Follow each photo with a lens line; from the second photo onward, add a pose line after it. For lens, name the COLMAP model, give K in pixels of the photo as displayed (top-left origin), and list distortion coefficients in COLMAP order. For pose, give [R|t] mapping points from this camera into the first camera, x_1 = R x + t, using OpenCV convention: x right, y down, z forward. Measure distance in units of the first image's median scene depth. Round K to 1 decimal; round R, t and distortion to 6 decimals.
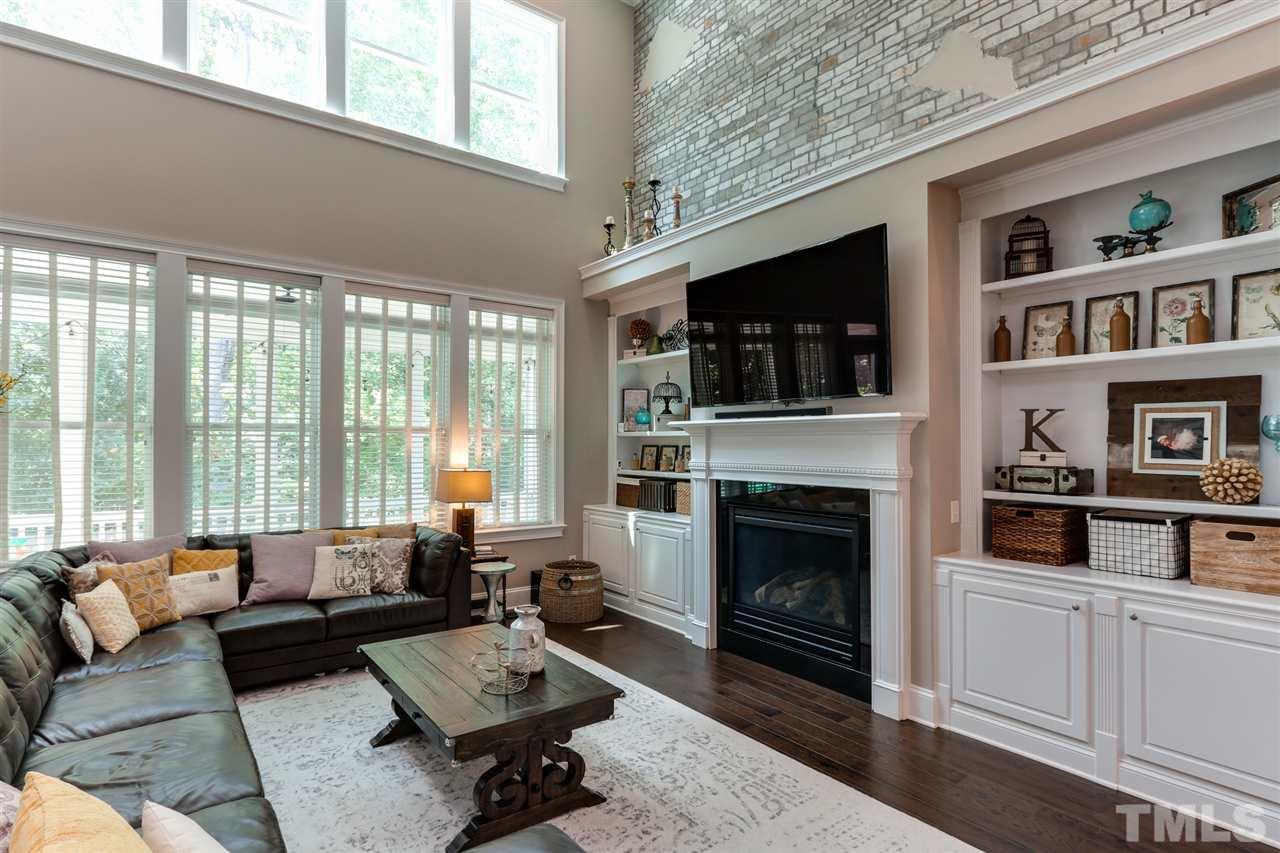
lens RADIAL K [[648.1, 0, 632.2], [0, 648.1, 435.9], [0, 0, 1]] dist [-0.021674, -0.000229]
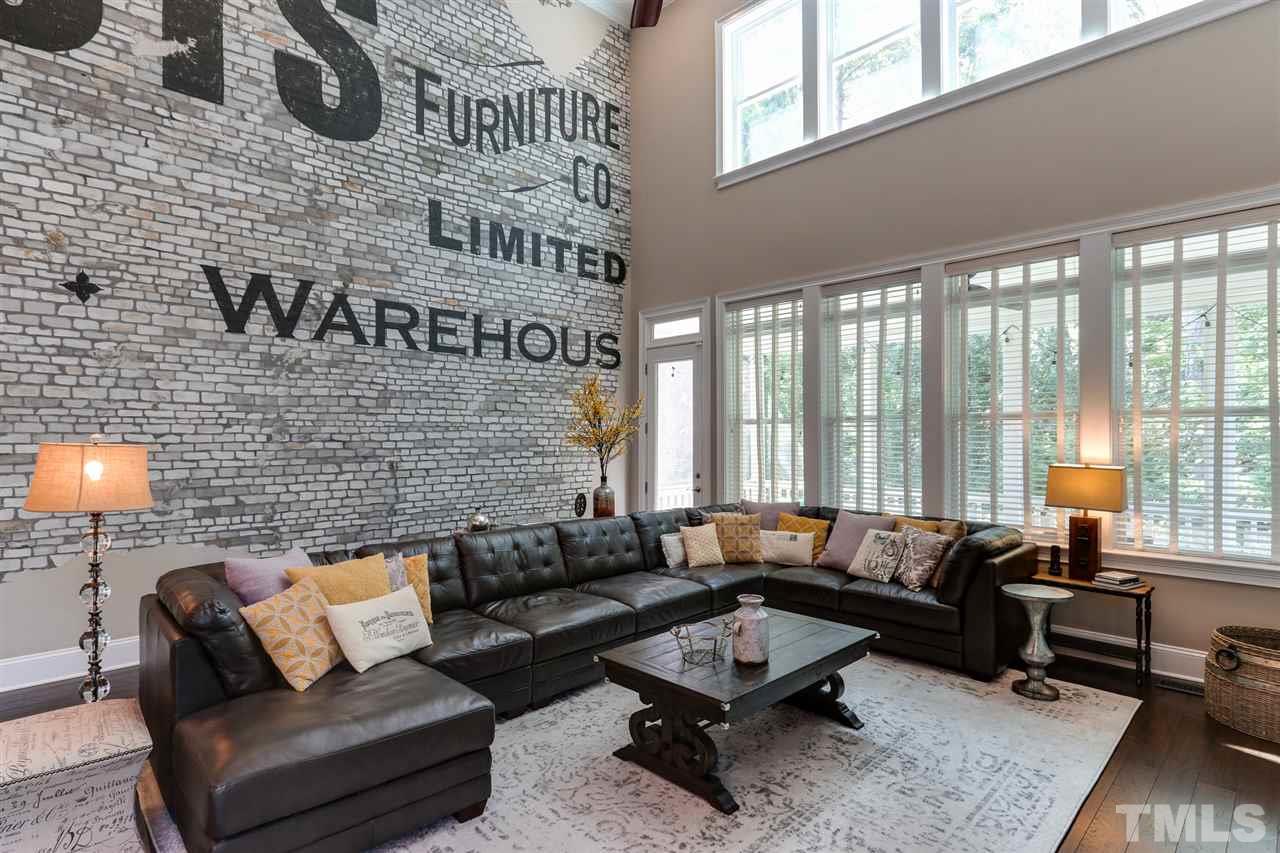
lens RADIAL K [[670.0, 0, 632.5], [0, 670.0, 433.1], [0, 0, 1]] dist [-0.003538, 0.001956]
pose [[0.114113, -0.000843, -0.993467, 0.467842], [0.020693, 0.999785, 0.001529, 0.001459], [0.993252, -0.020733, 0.114106, 0.385441]]
